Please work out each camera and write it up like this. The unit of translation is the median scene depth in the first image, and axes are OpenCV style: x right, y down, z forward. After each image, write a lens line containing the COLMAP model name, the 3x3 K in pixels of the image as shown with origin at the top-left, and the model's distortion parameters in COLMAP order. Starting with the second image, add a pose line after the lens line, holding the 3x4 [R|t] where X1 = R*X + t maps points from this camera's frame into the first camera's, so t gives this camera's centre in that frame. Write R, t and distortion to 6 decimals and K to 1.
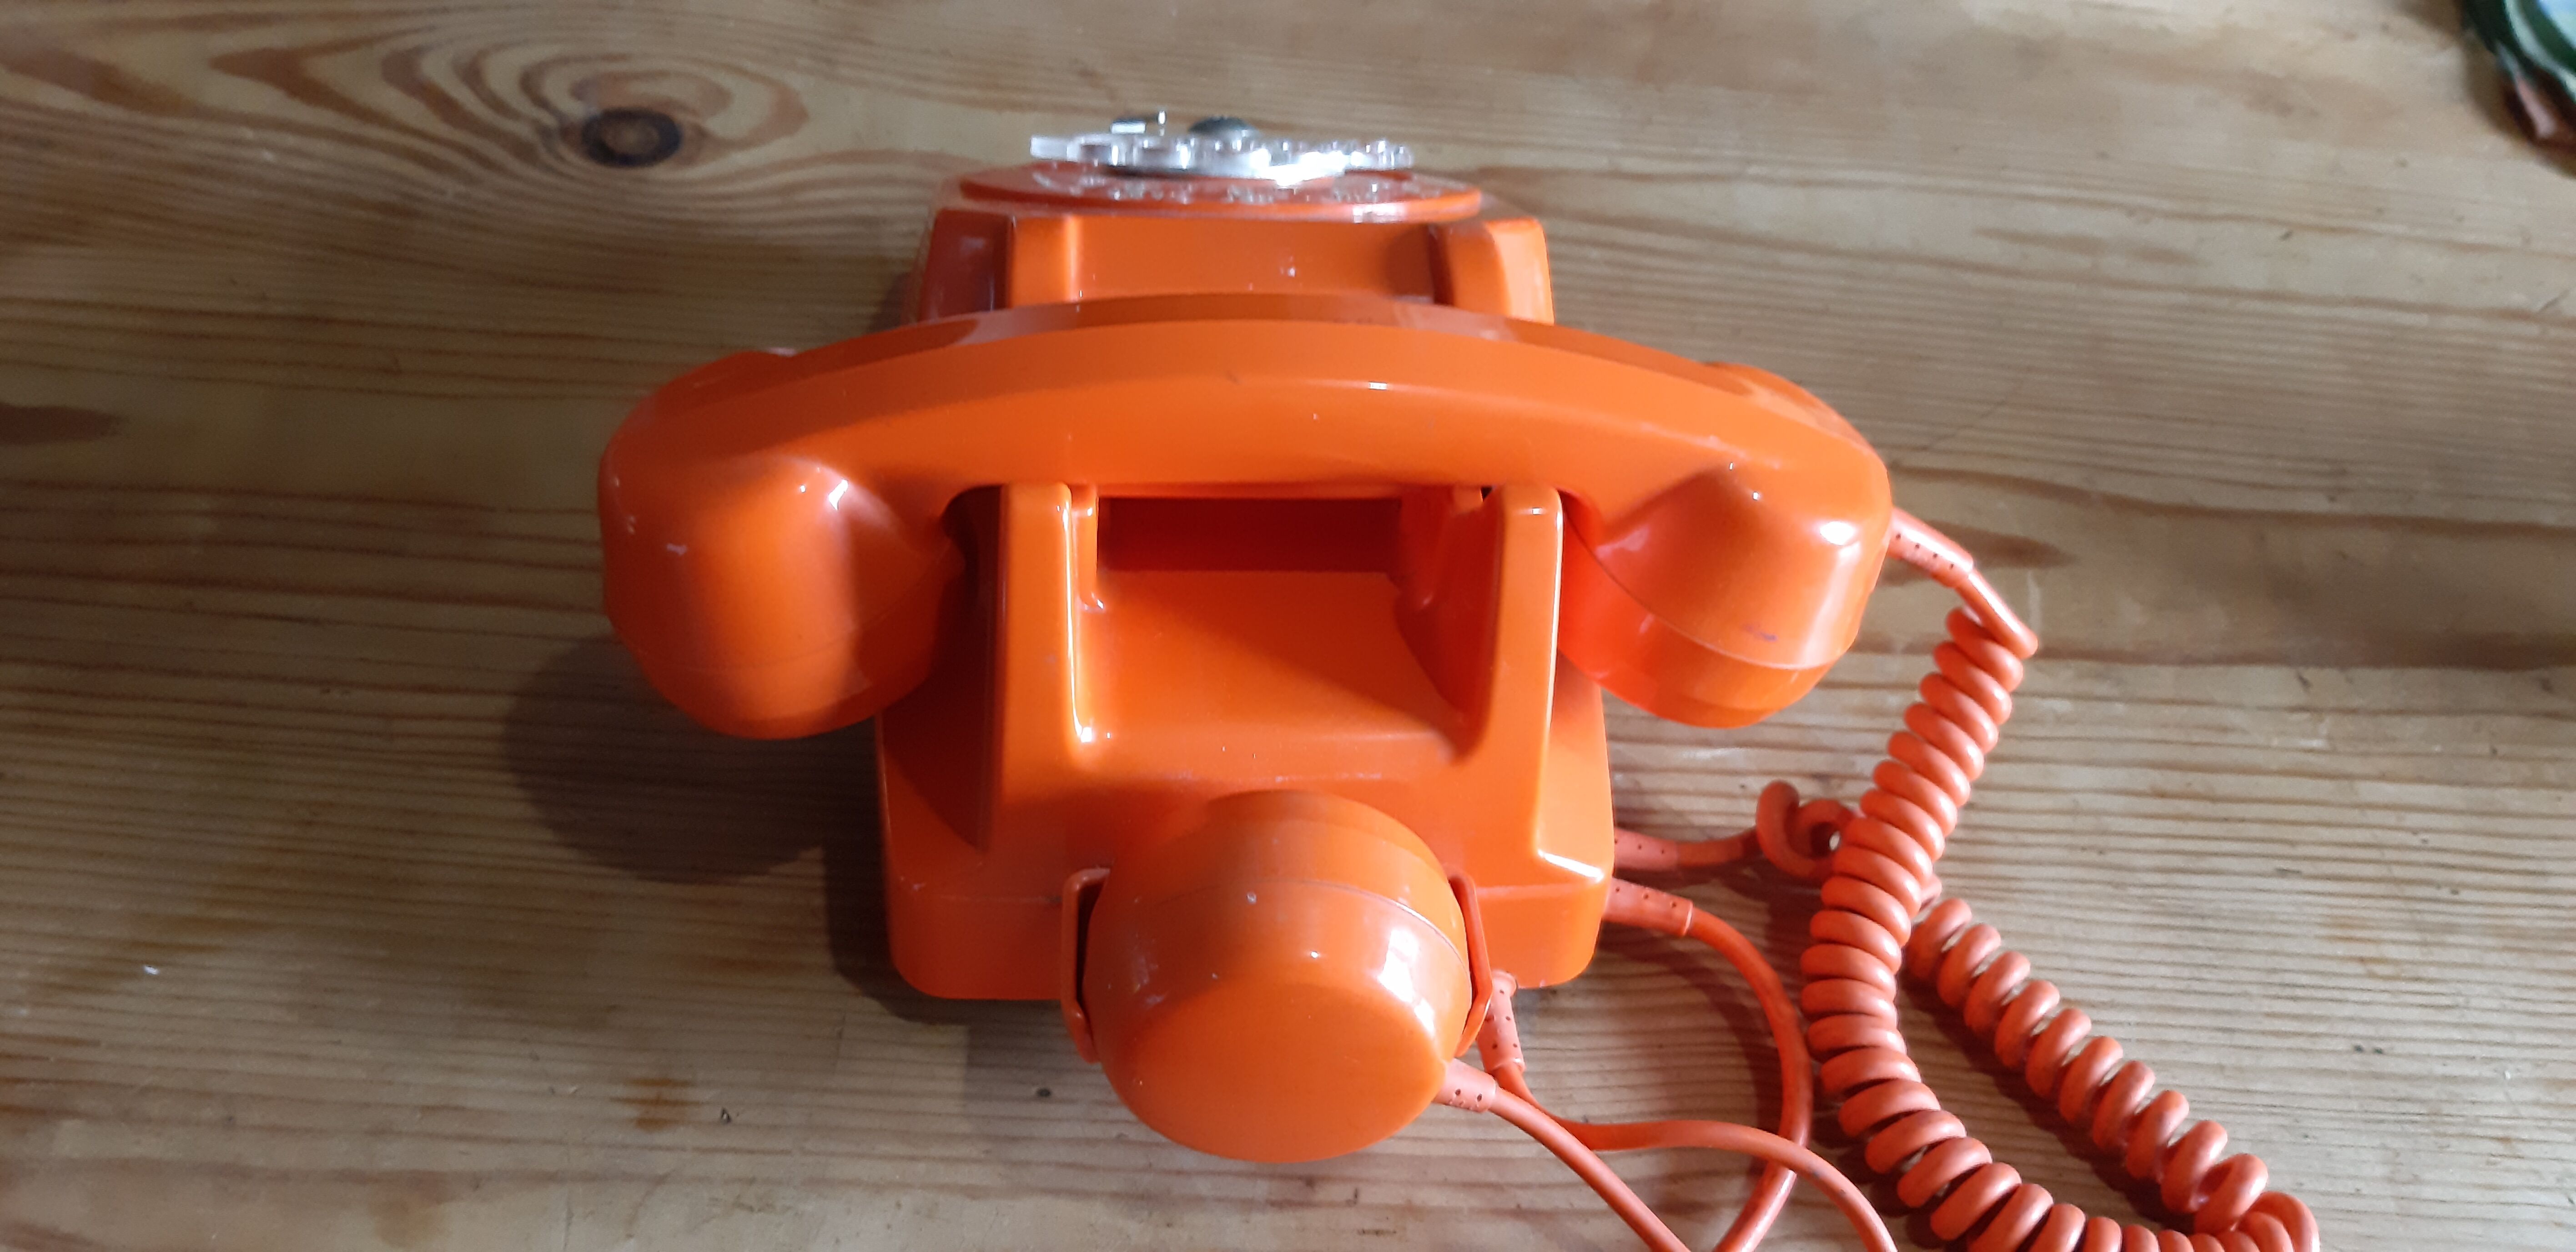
lens RADIAL K [[2087.9, 0, 1268.7], [0, 2087.9, 592.2], [0, 0, 1]] dist [0.060318, -0.148078]
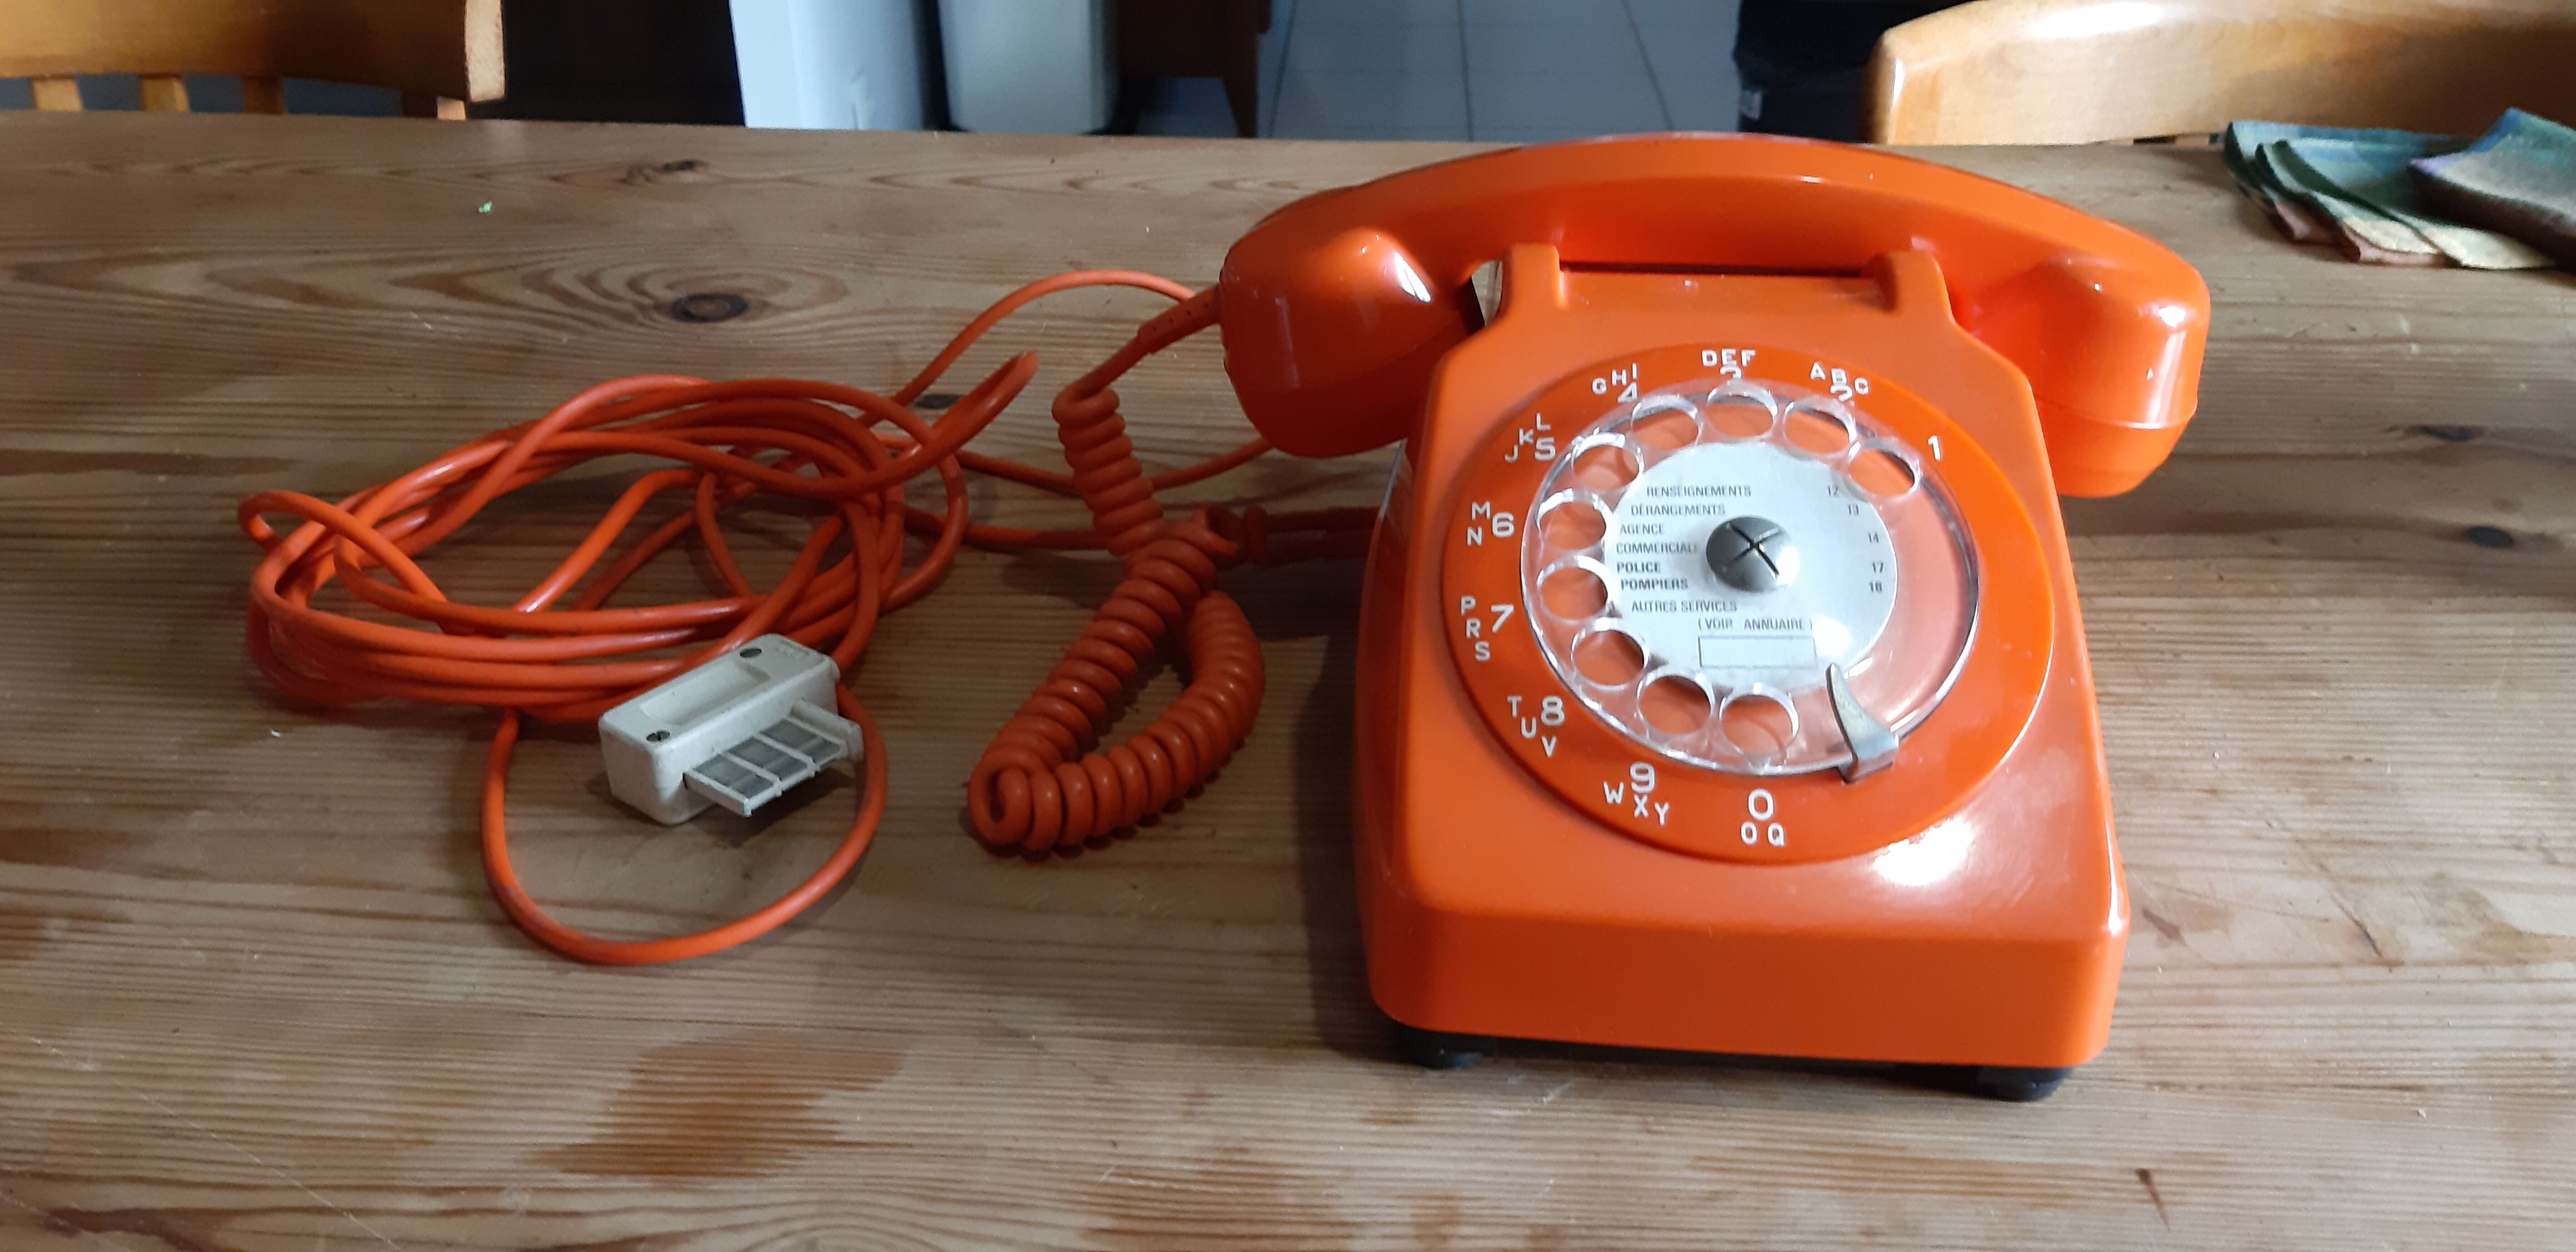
lens RADIAL K [[2087.9, 0, 1283.4], [0, 2087.9, 566.8], [0, 0, 1]] dist [0.060318, -0.148078]
pose [[0.996117, -0.065227, -0.059137, 0.109629], [0.044461, 0.952404, -0.301579, 0.337577], [0.075993, 0.297779, 0.951605, -0.137602]]
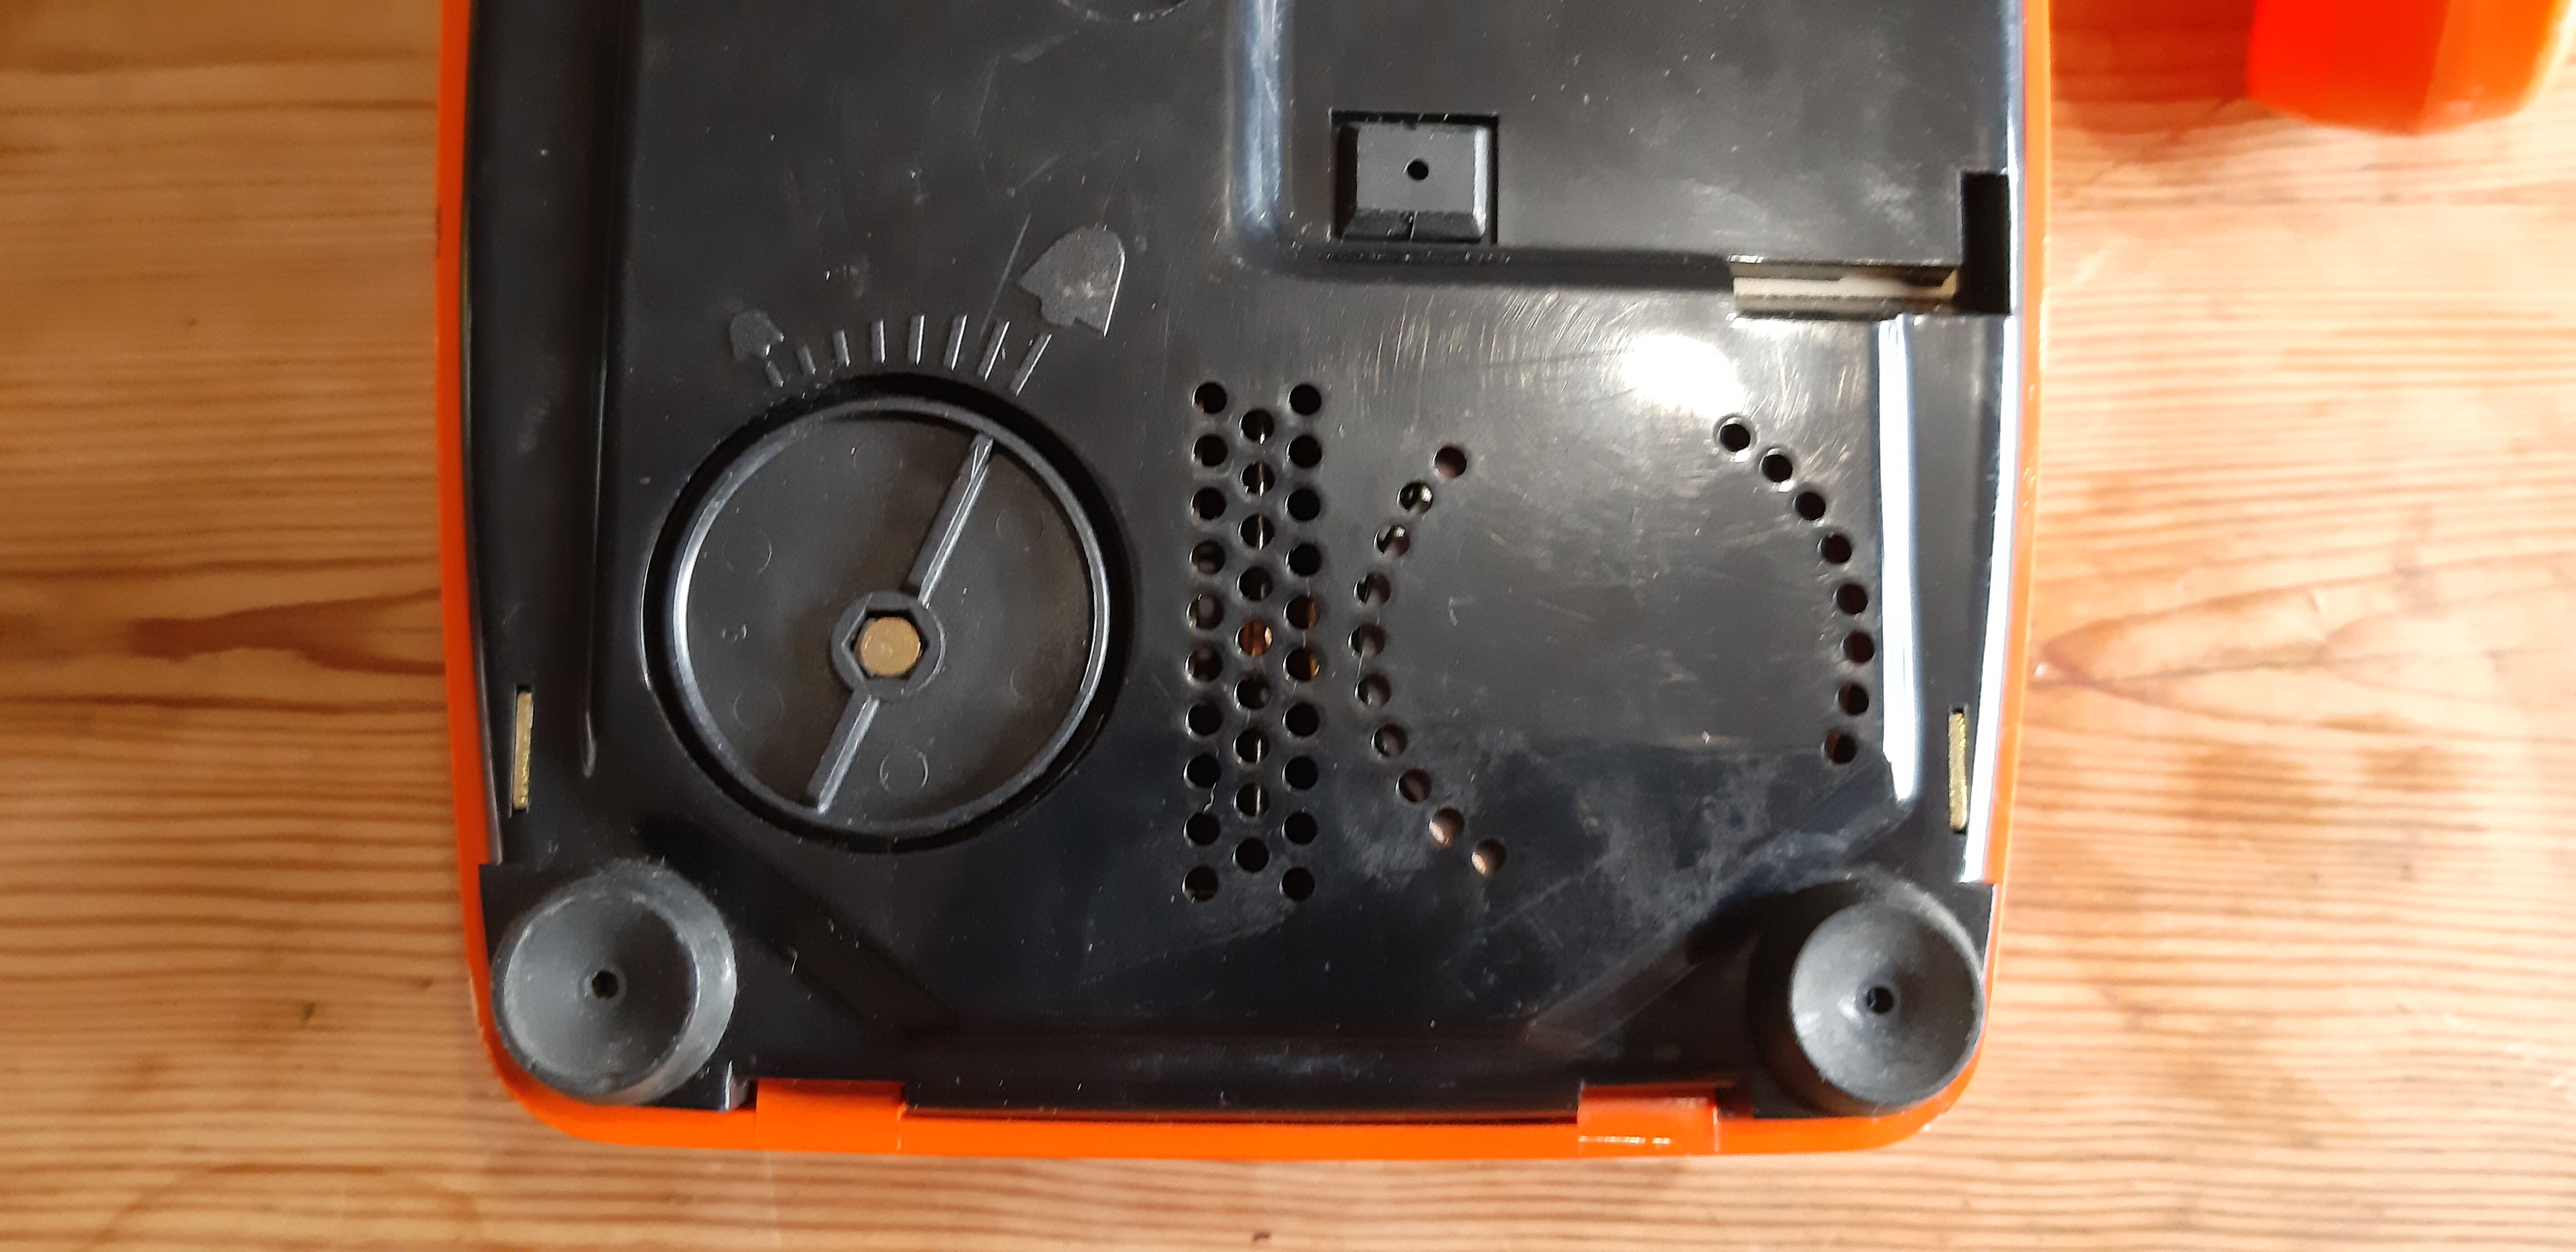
lens RADIAL K [[2087.9, 0, 1247.0], [0, 2087.9, 629.5], [0, 0, 1]] dist [0.060318, -0.148078]
pose [[0.992033, -0.100700, -0.075691, -0.028501], [0.120436, 0.934334, 0.335433, 0.184102], [0.036942, -0.341876, 0.939019, 0.052368]]
